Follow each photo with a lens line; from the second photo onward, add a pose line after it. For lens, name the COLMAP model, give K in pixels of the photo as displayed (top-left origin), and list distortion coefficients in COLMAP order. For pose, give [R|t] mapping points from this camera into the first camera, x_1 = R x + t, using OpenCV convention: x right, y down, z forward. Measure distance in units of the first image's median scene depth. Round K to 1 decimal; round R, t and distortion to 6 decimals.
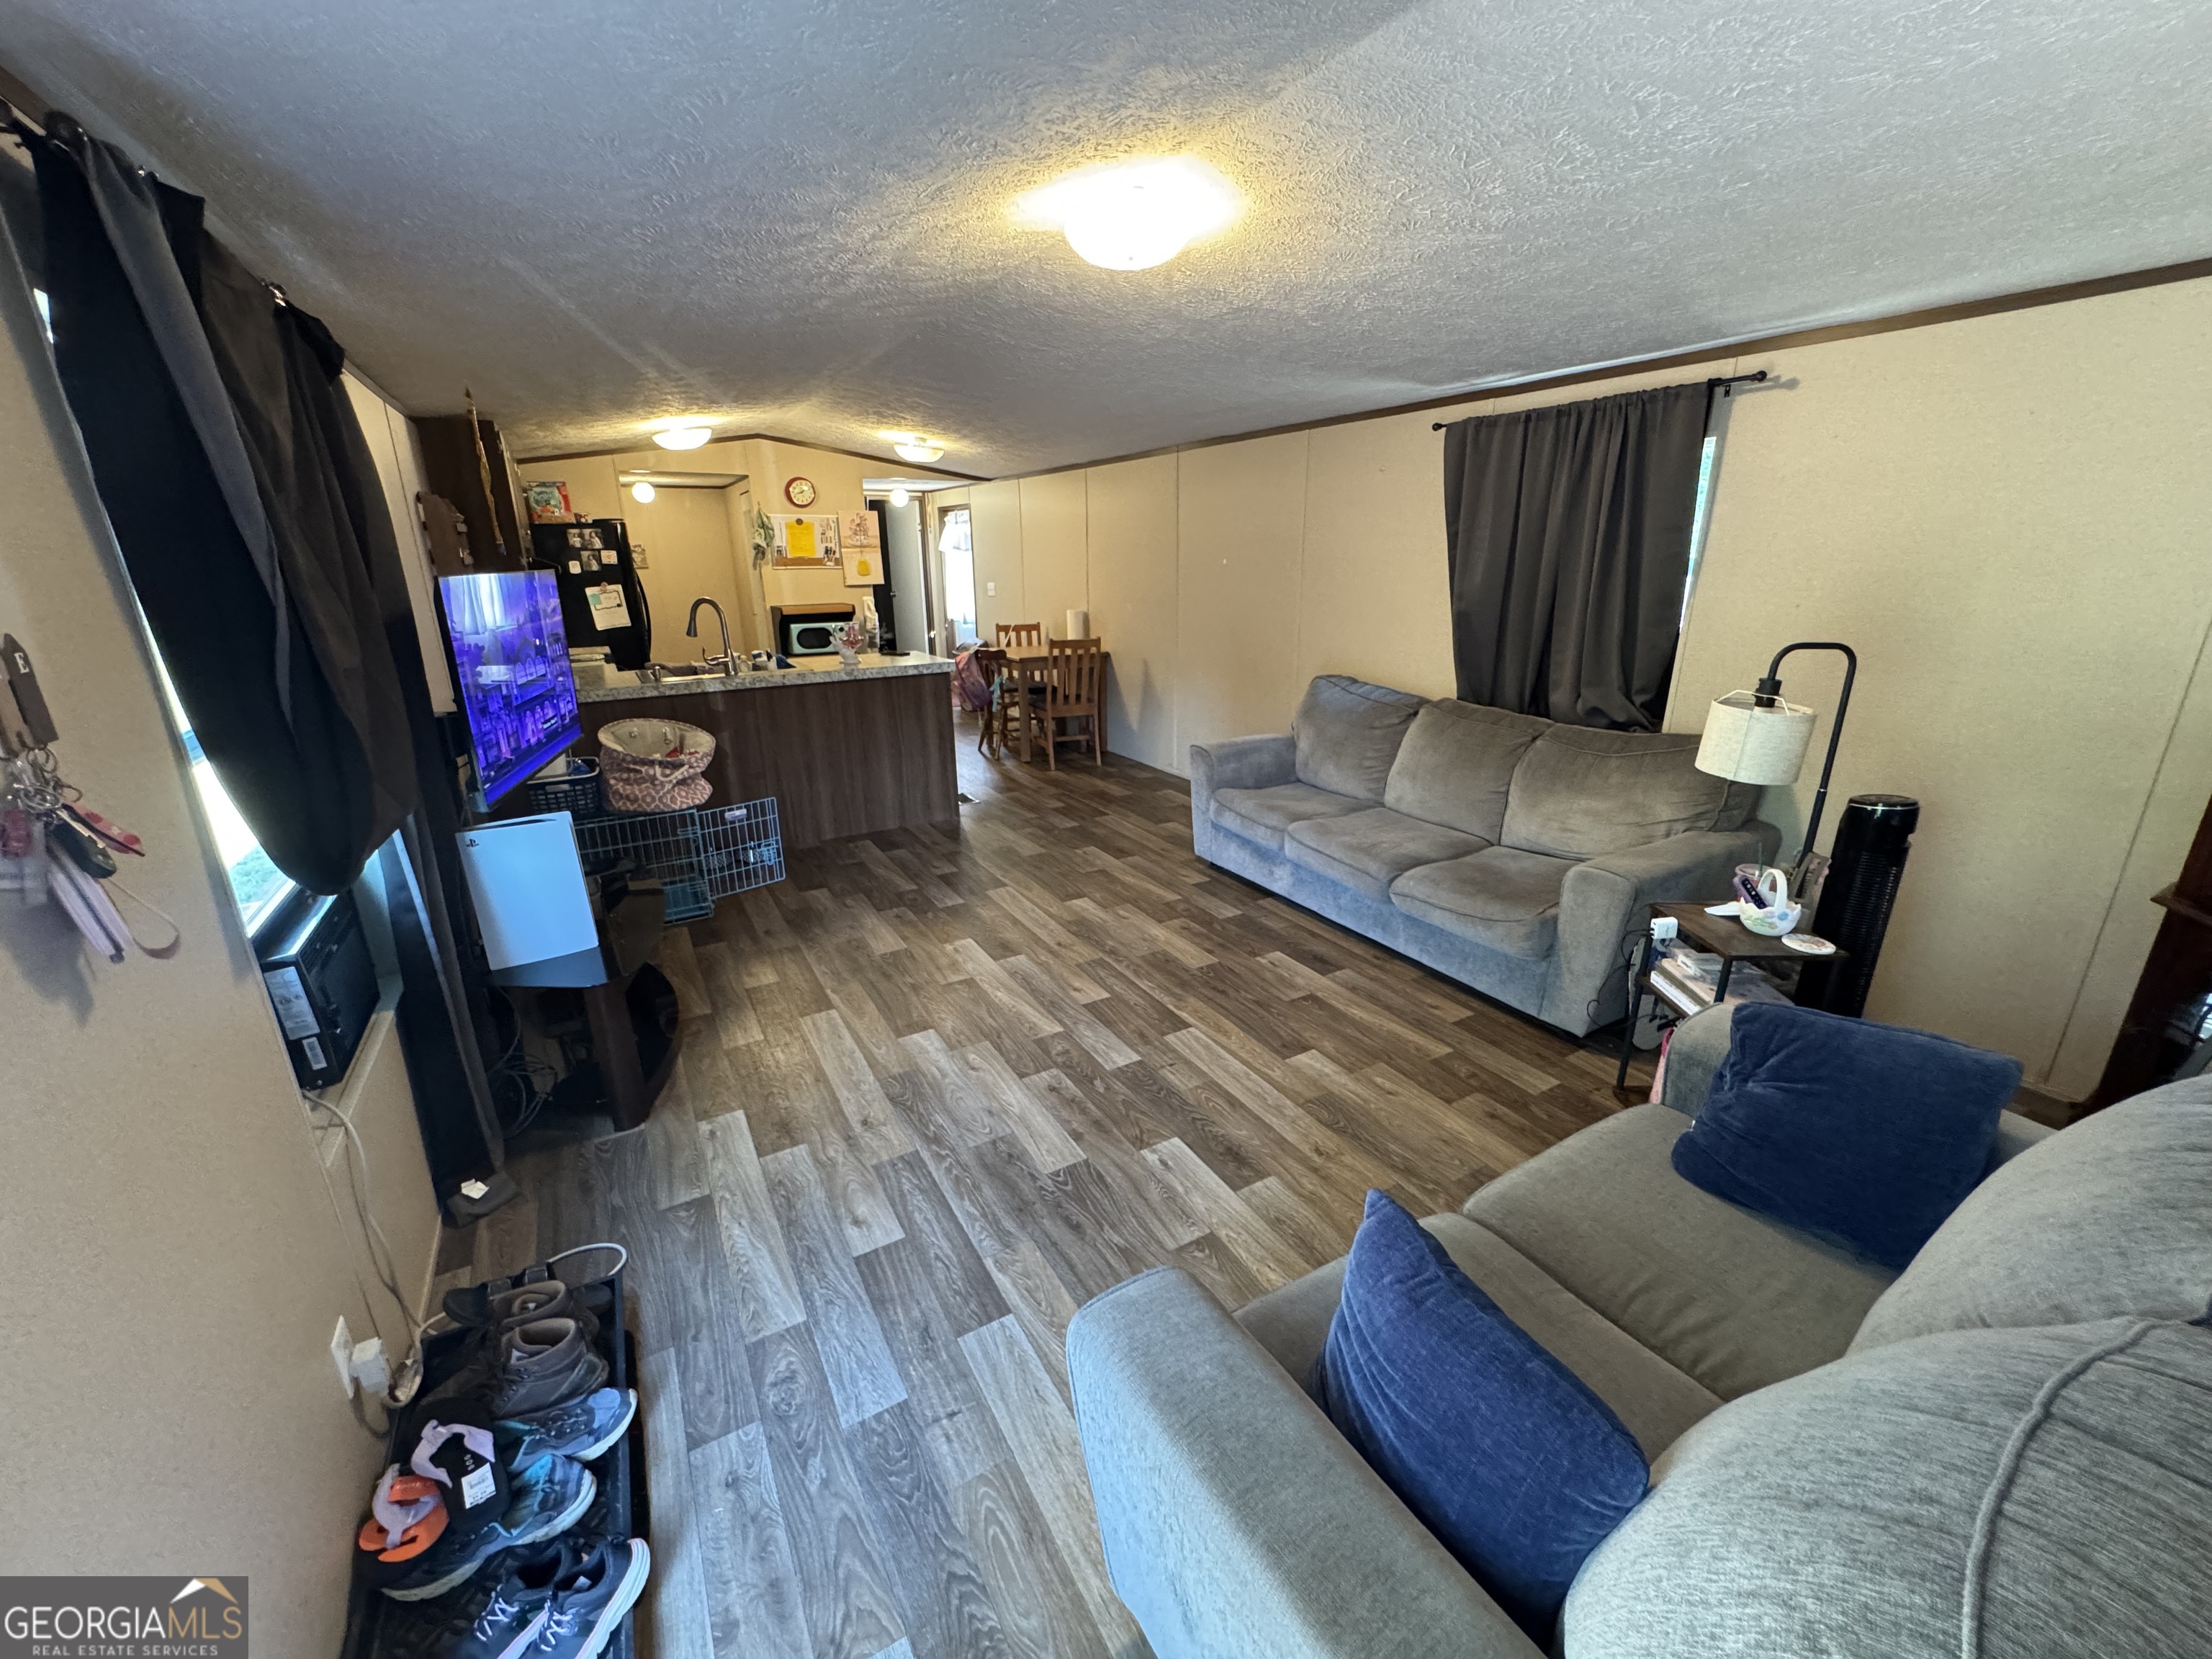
lens RADIAL K [[889.0, 0, 1110.4], [0, 889.0, 827.1], [0, 0, 1]] dist [-0.001564, 0.000499]
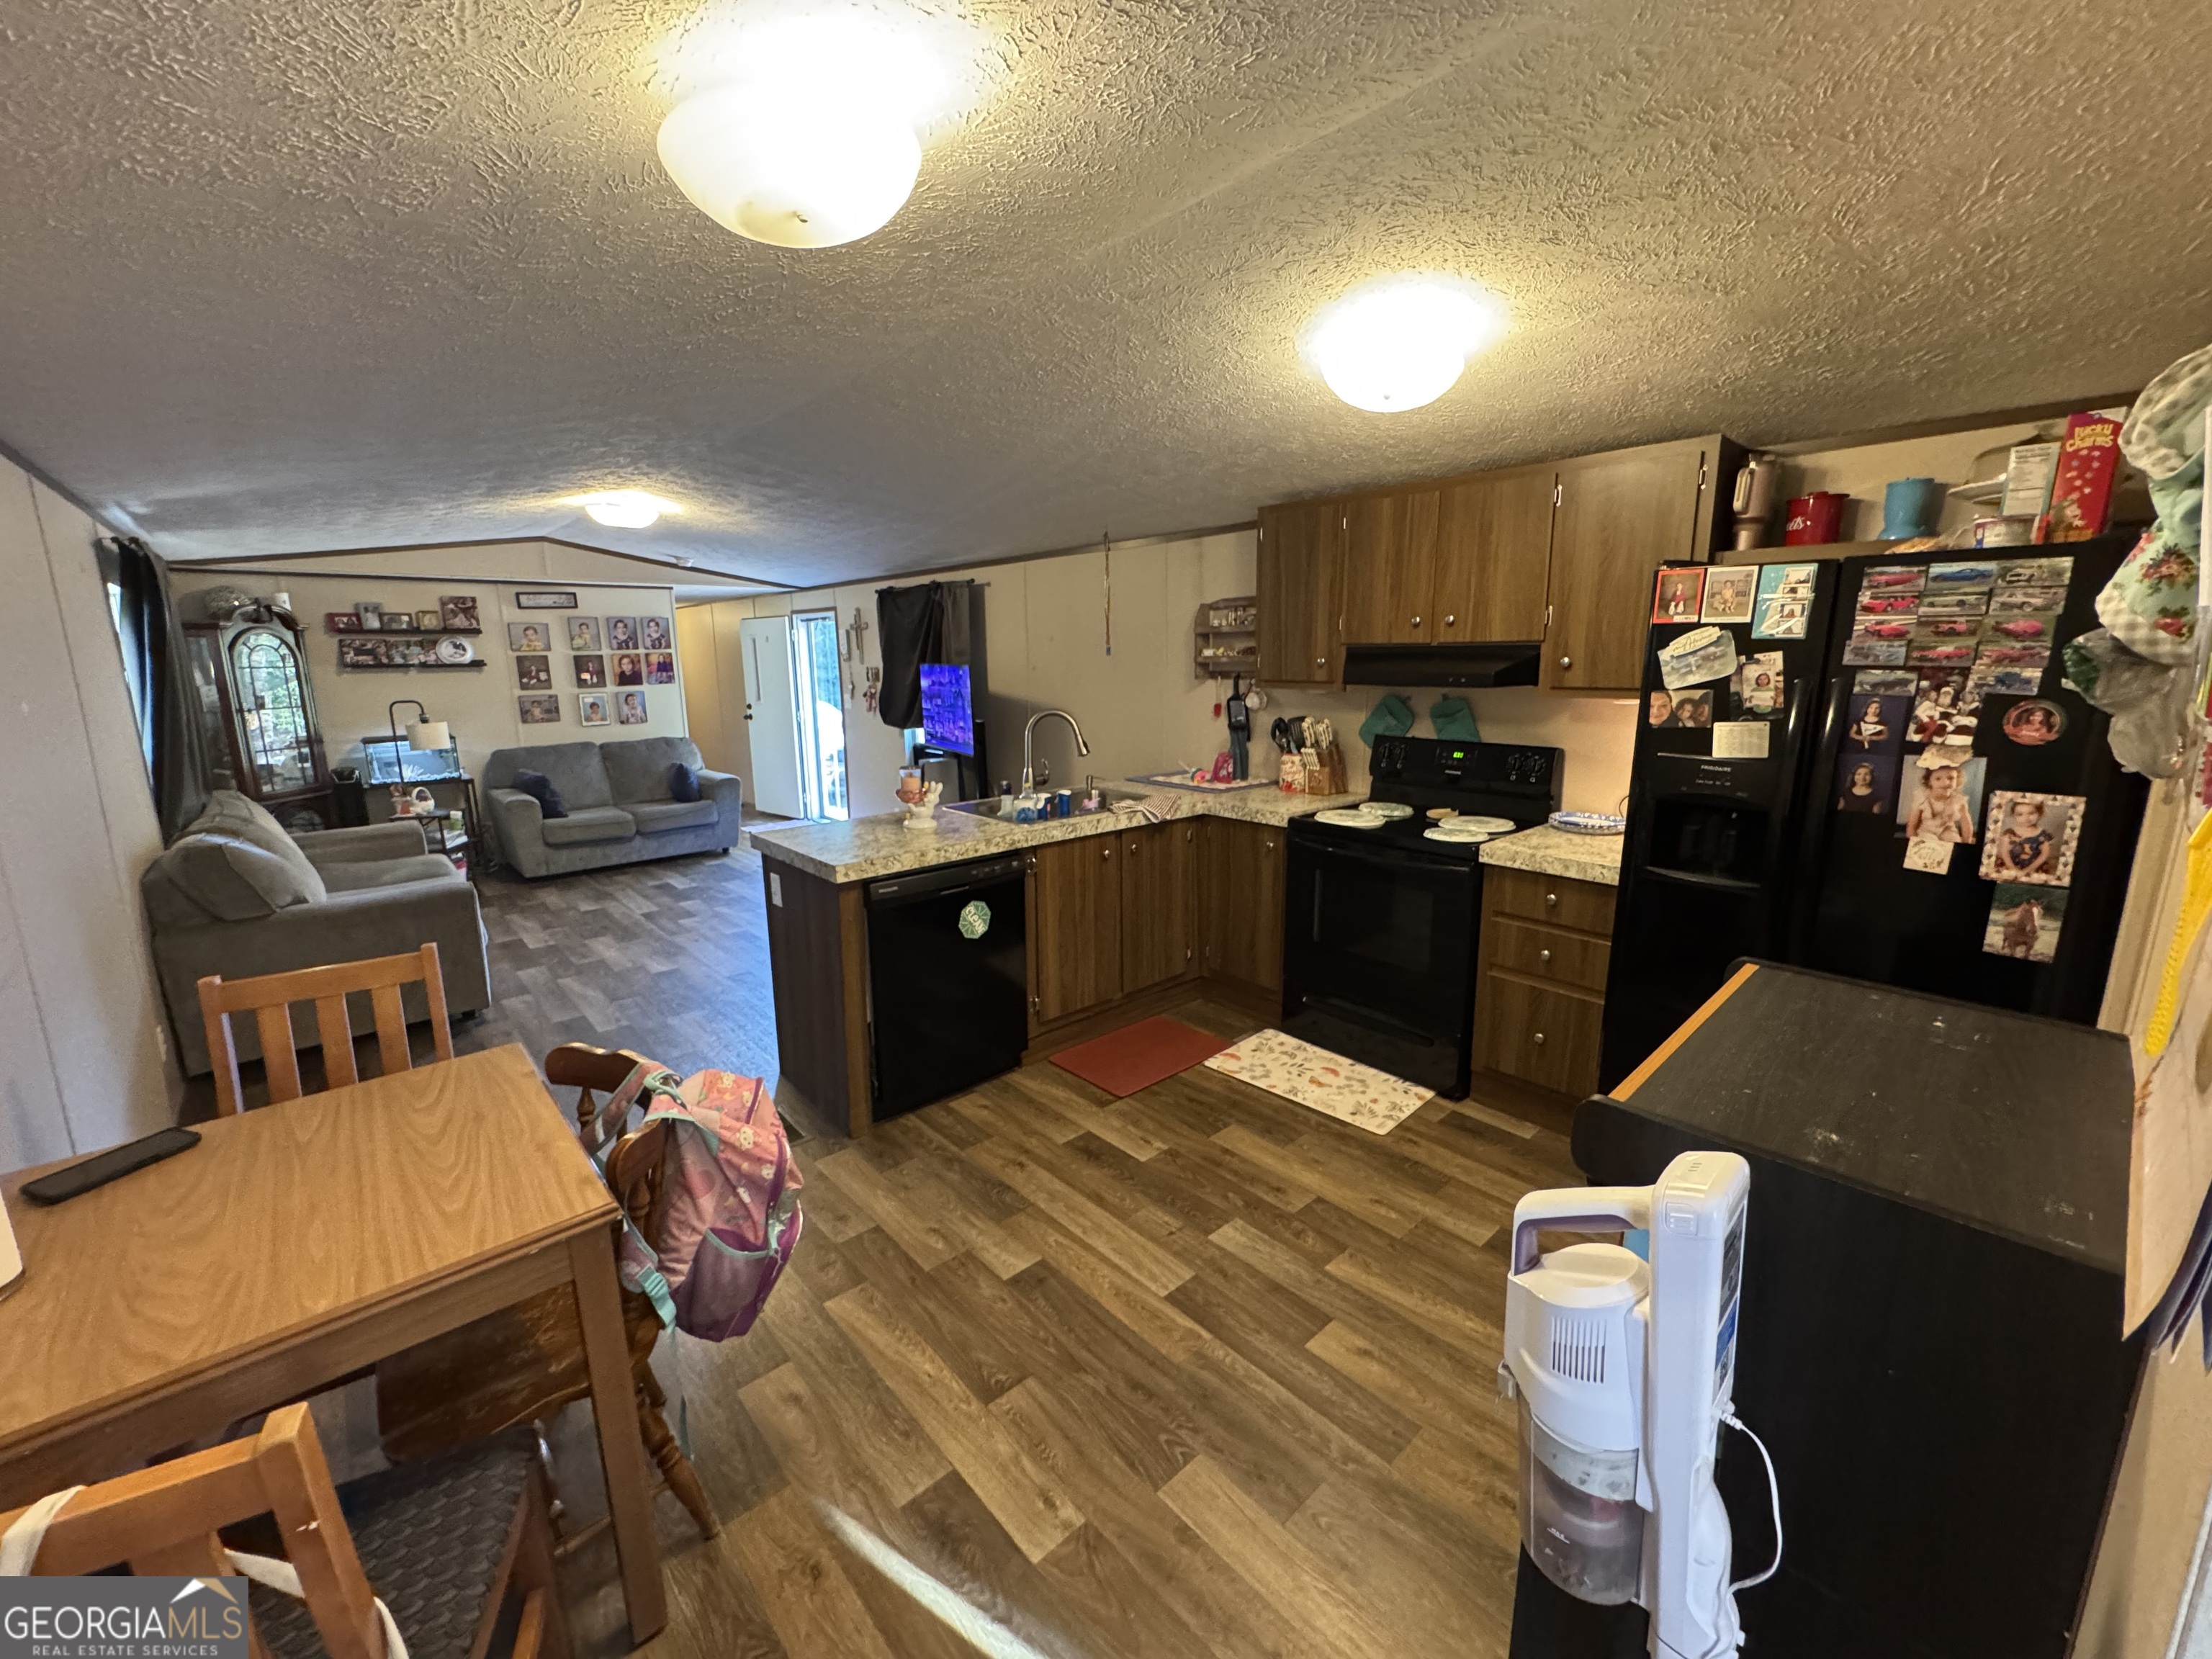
lens RADIAL K [[889.0, 0, 1106.9], [0, 889.0, 826.6], [0, 0, 1]] dist [-0.001564, 0.000499]
pose [[-0.978544, 0.065830, -0.195240, 0.274625], [-0.037145, 0.875694, 0.481435, -0.501455], [0.202663, 0.478357, -0.854460, 1.539472]]
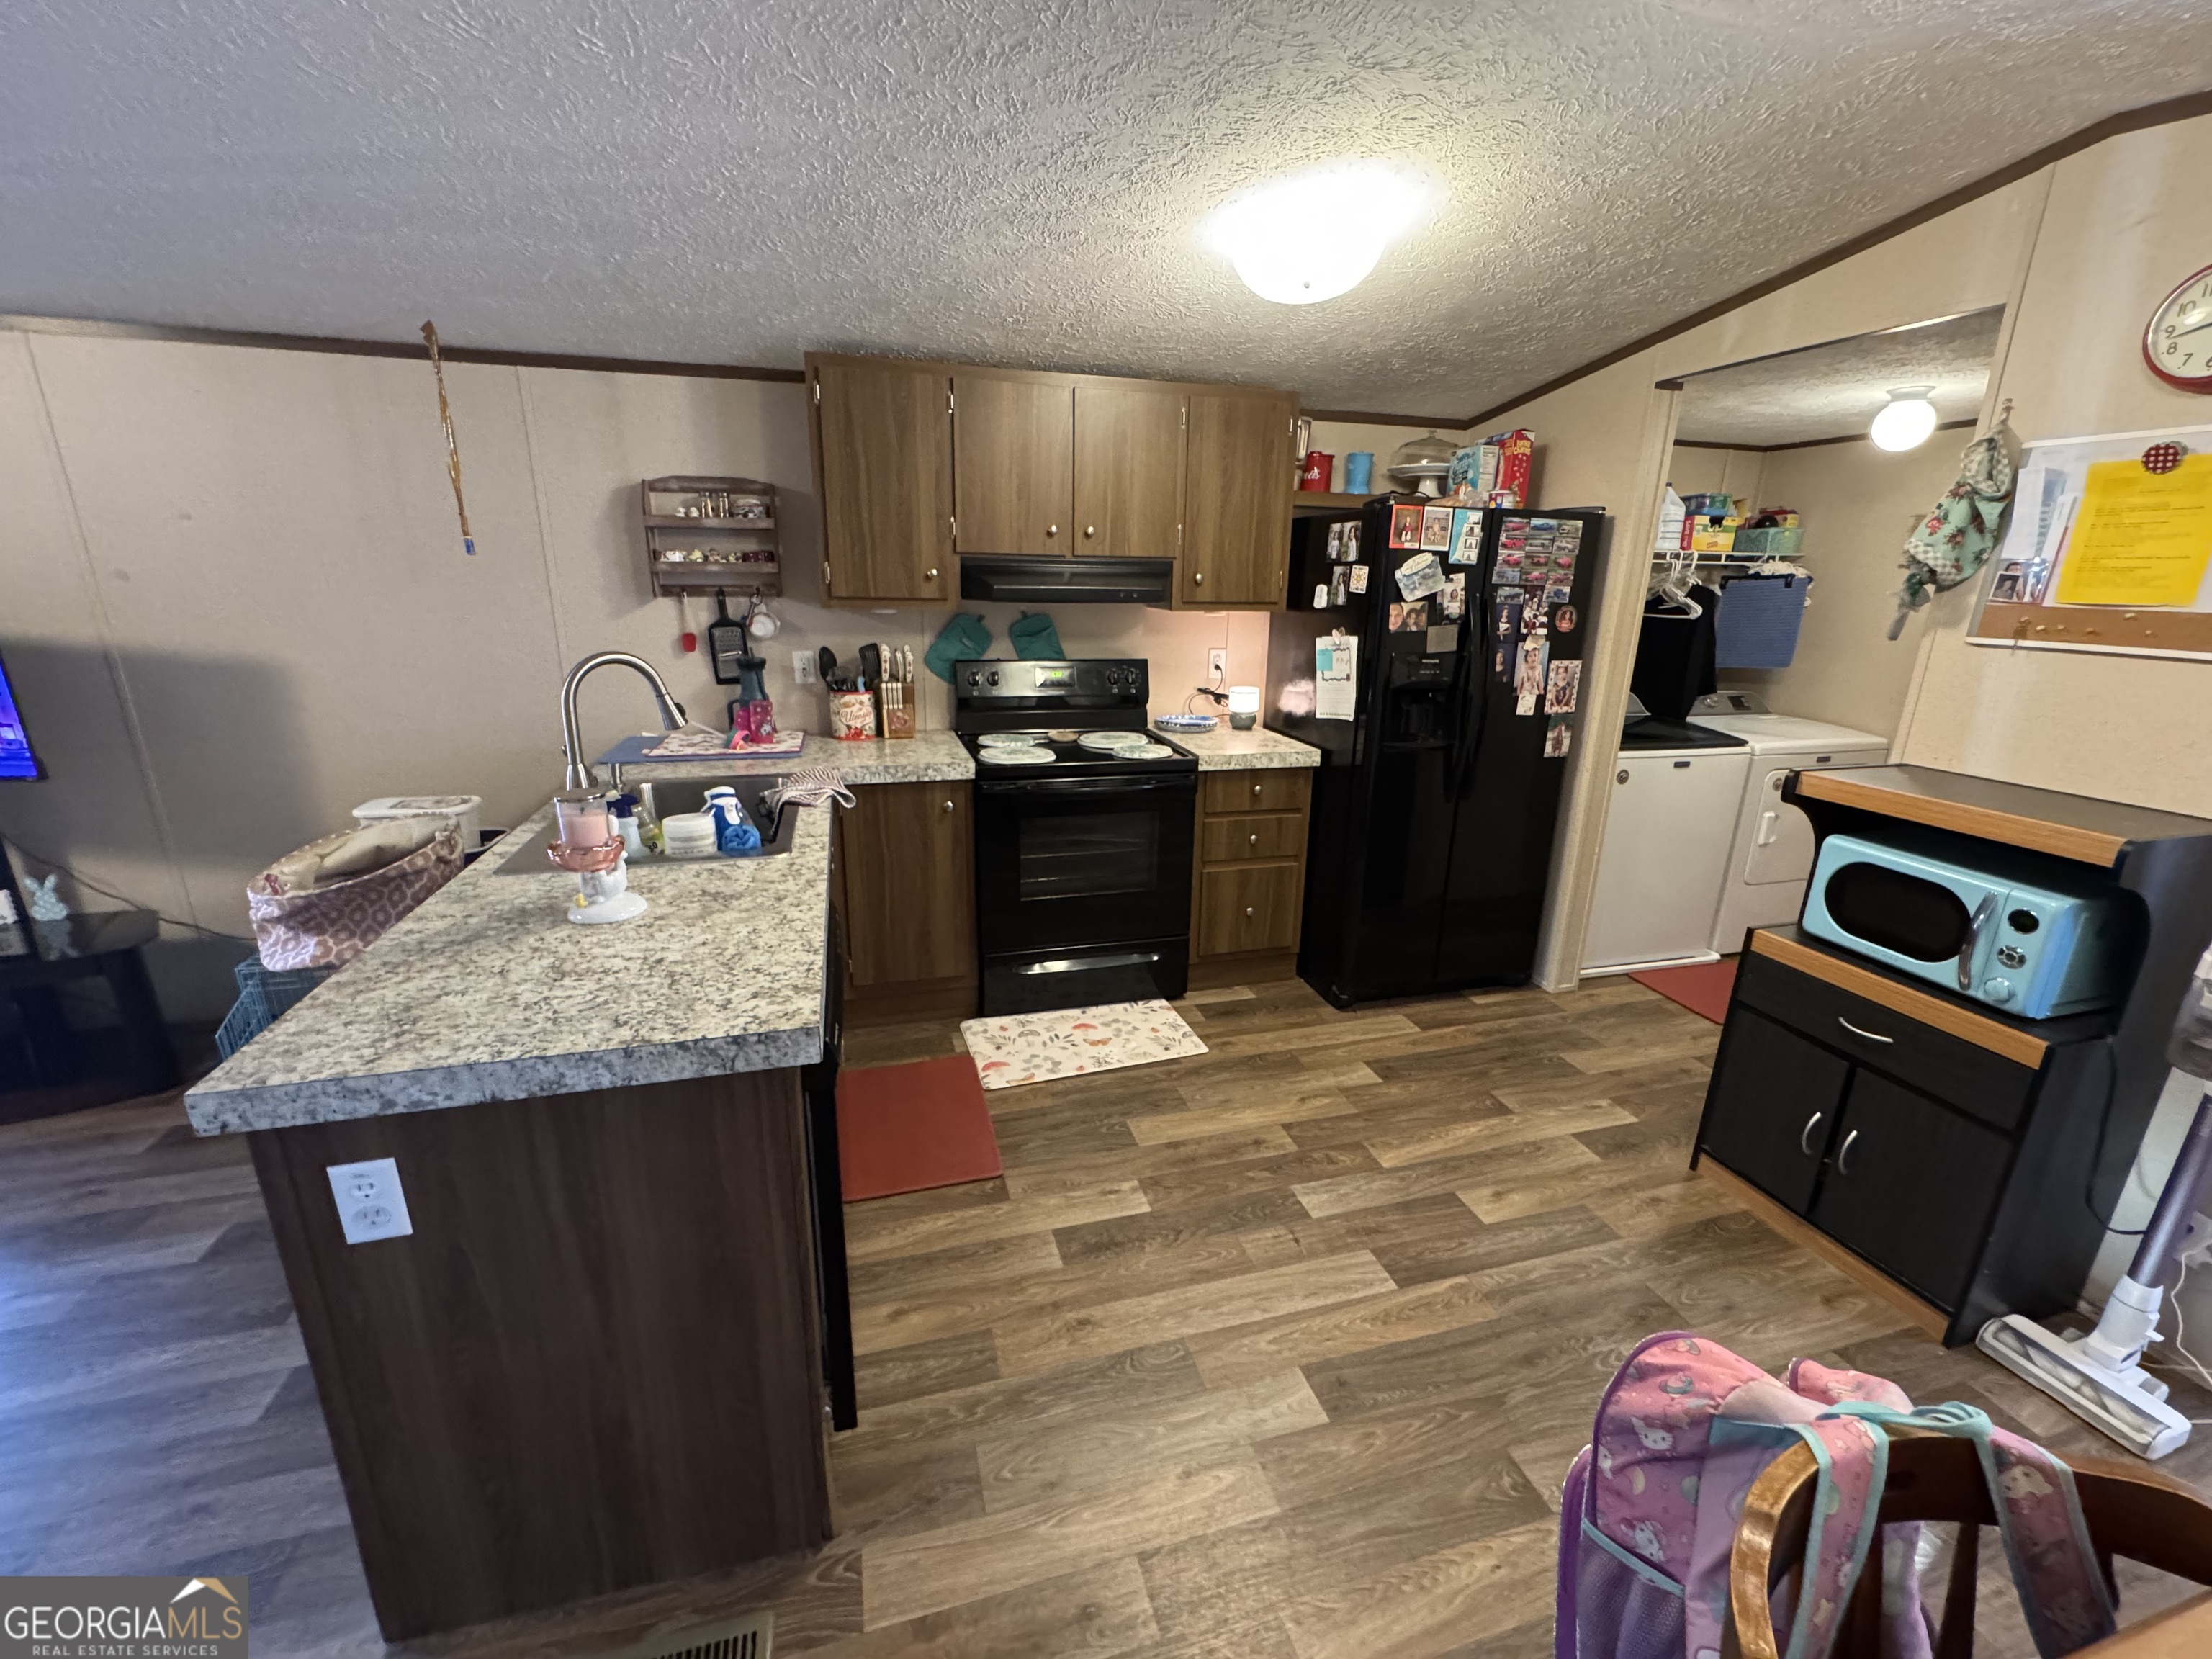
lens RADIAL K [[889.0, 0, 1108.6], [0, 889.0, 825.7], [0, 0, 1]] dist [-0.001564, 0.000499]
pose [[-0.247727, 0.277796, -0.928149, 0.718220], [-0.310336, 0.884779, 0.347645, -0.264715], [0.917782, 0.374159, -0.132973, 0.817525]]
